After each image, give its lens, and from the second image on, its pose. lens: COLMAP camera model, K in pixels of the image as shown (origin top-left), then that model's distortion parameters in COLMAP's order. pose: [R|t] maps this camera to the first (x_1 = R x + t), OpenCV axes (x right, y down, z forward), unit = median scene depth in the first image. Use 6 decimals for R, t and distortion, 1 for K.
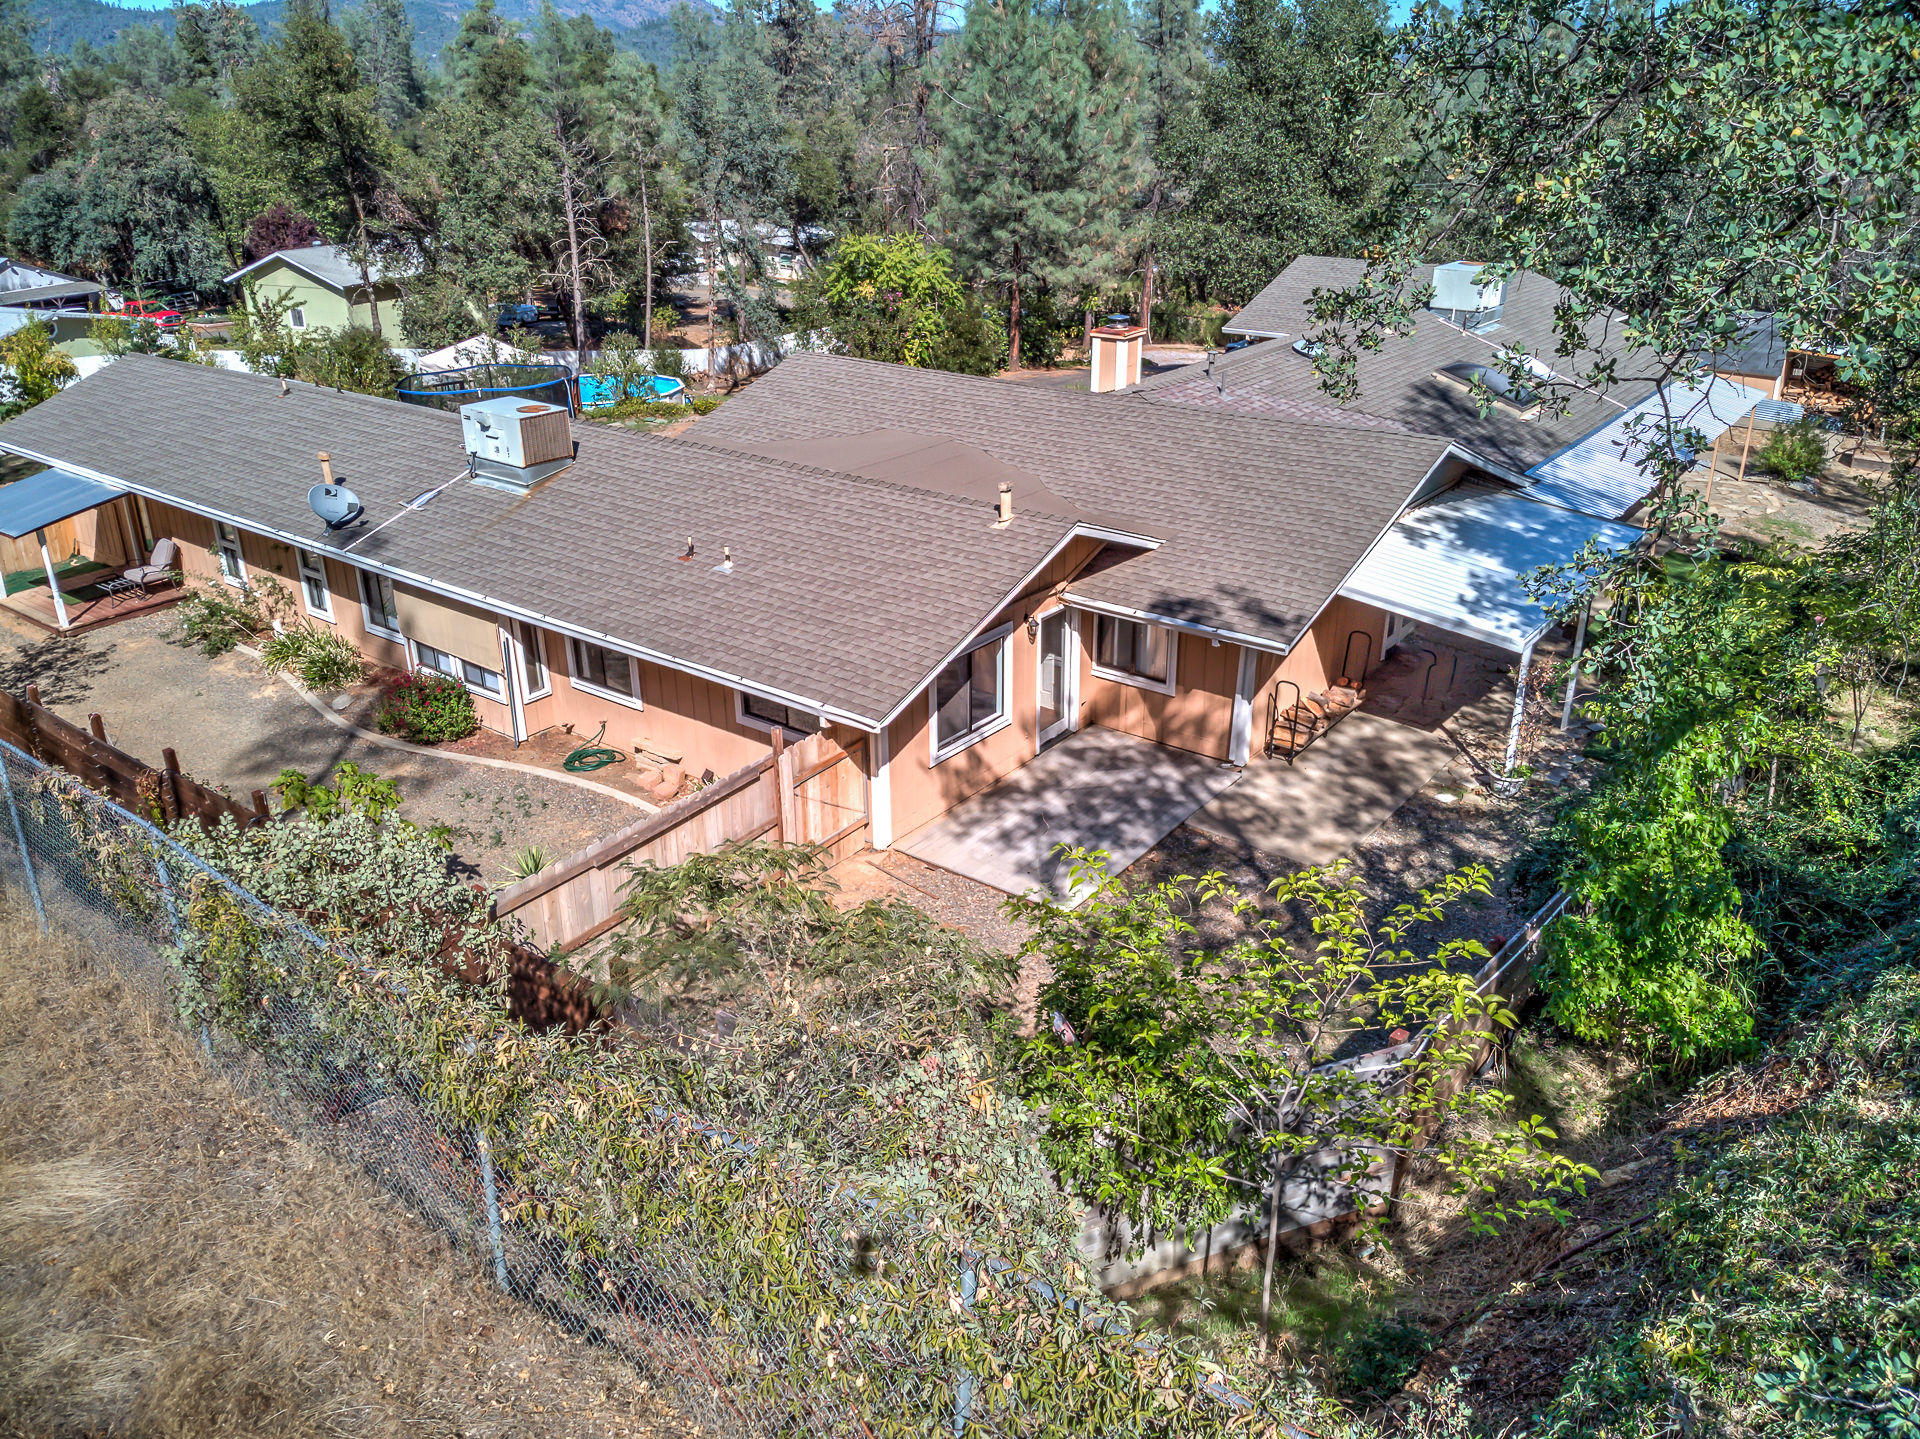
lens RADIAL K [[1404.0, 0, 960.0], [0, 1404.0, 719.5], [0, 0, 1]] dist [0.048146, -0.173701]
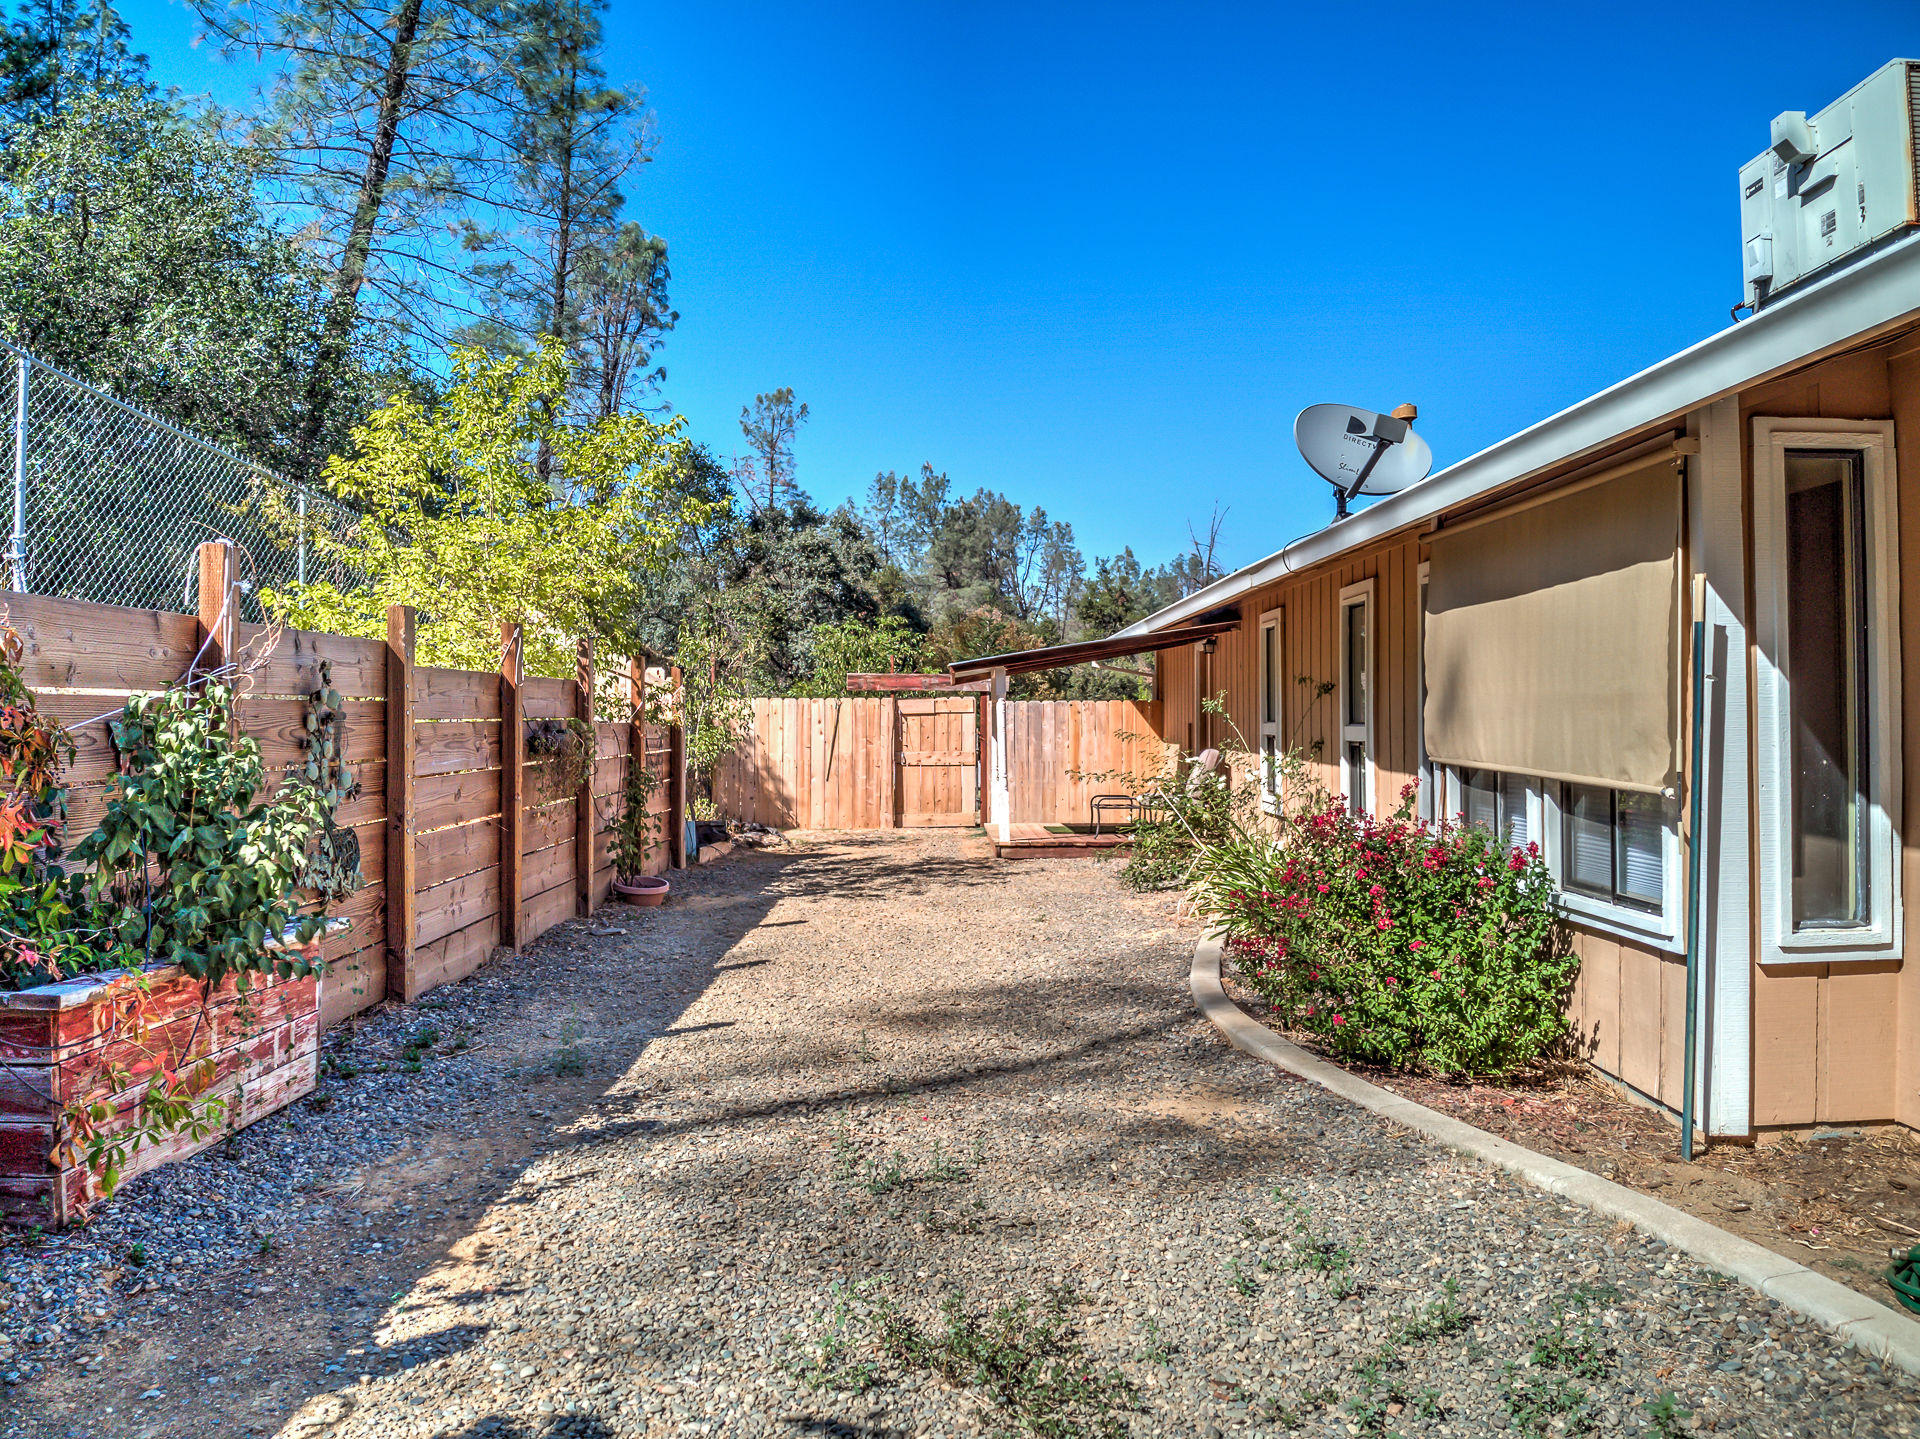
lens RADIAL K [[1404.0, 0, 960.0], [0, 1404.0, 719.5], [0, 0, 1]] dist [0.048146, -0.173701]
pose [[0.591482, 0.002799, -0.806314, -0.206078], [-0.320214, 0.918572, -0.231709, 0.044337], [0.740008, 0.395245, 0.544215, 0.768819]]
